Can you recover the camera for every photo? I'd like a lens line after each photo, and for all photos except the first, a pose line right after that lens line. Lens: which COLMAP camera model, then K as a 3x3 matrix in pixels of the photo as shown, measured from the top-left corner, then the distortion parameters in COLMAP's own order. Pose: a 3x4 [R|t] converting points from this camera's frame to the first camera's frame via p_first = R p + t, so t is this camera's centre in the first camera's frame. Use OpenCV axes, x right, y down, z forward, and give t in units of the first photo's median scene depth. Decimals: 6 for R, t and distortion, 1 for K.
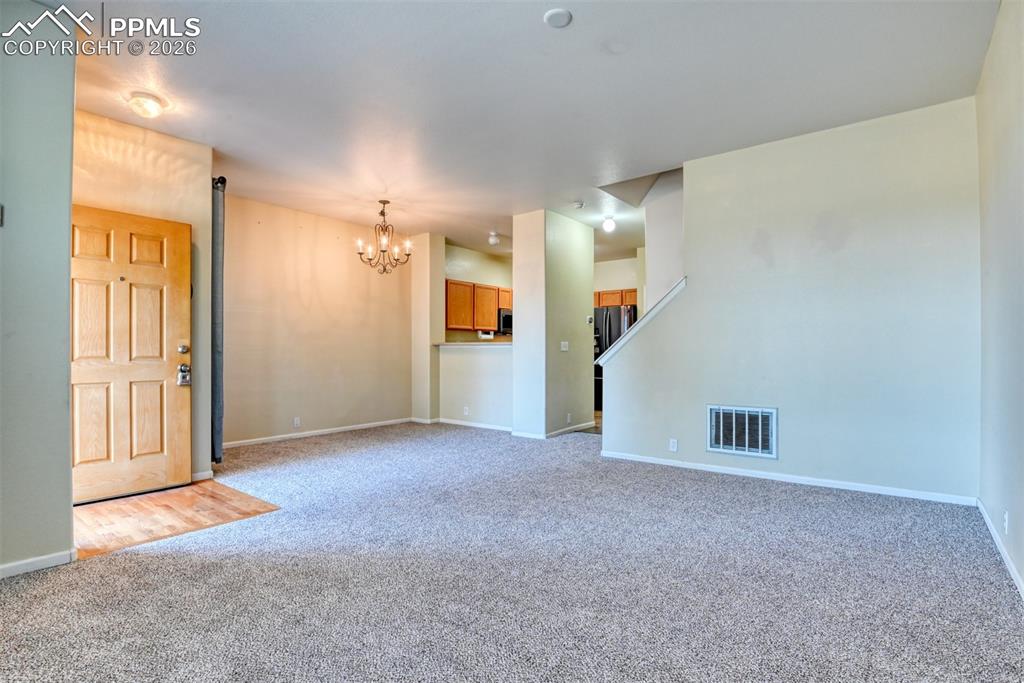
lens RADIAL K [[506.1, 0, 515.0], [0, 506.1, 346.3], [0, 0, 1]] dist [-0.017588, -0.007037]
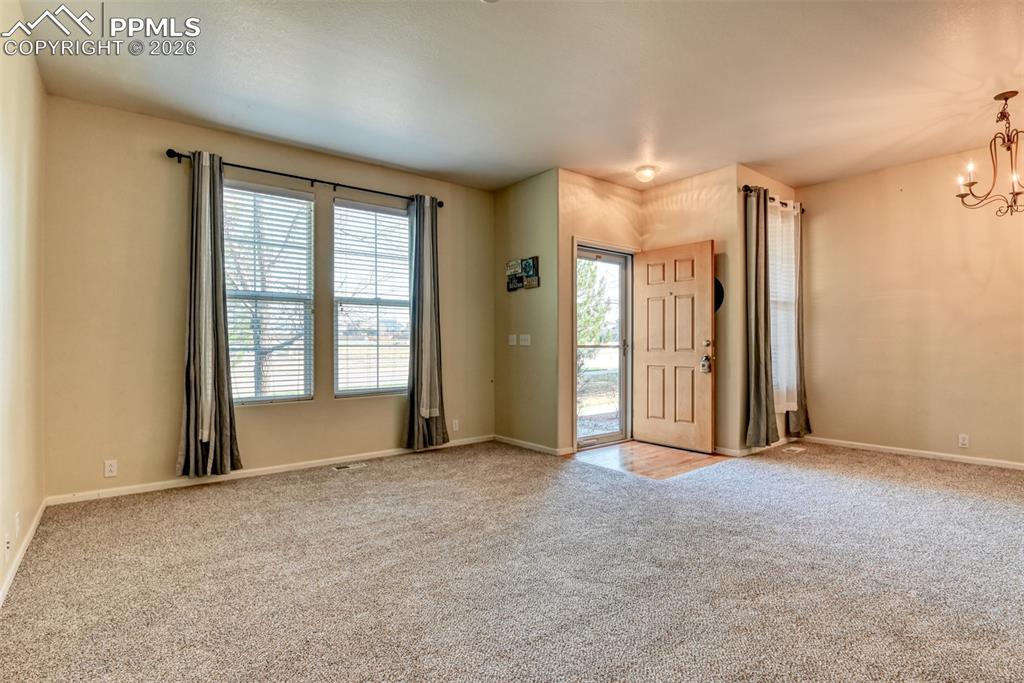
lens RADIAL K [[506.1, 0, 513.9], [0, 506.1, 344.4], [0, 0, 1]] dist [-0.017588, -0.007037]
pose [[-0.240190, 0.001901, -0.970724, 0.678348], [0.011436, 0.999934, -0.000872, 0.005421], [0.970658, -0.011310, -0.240196, 0.863567]]
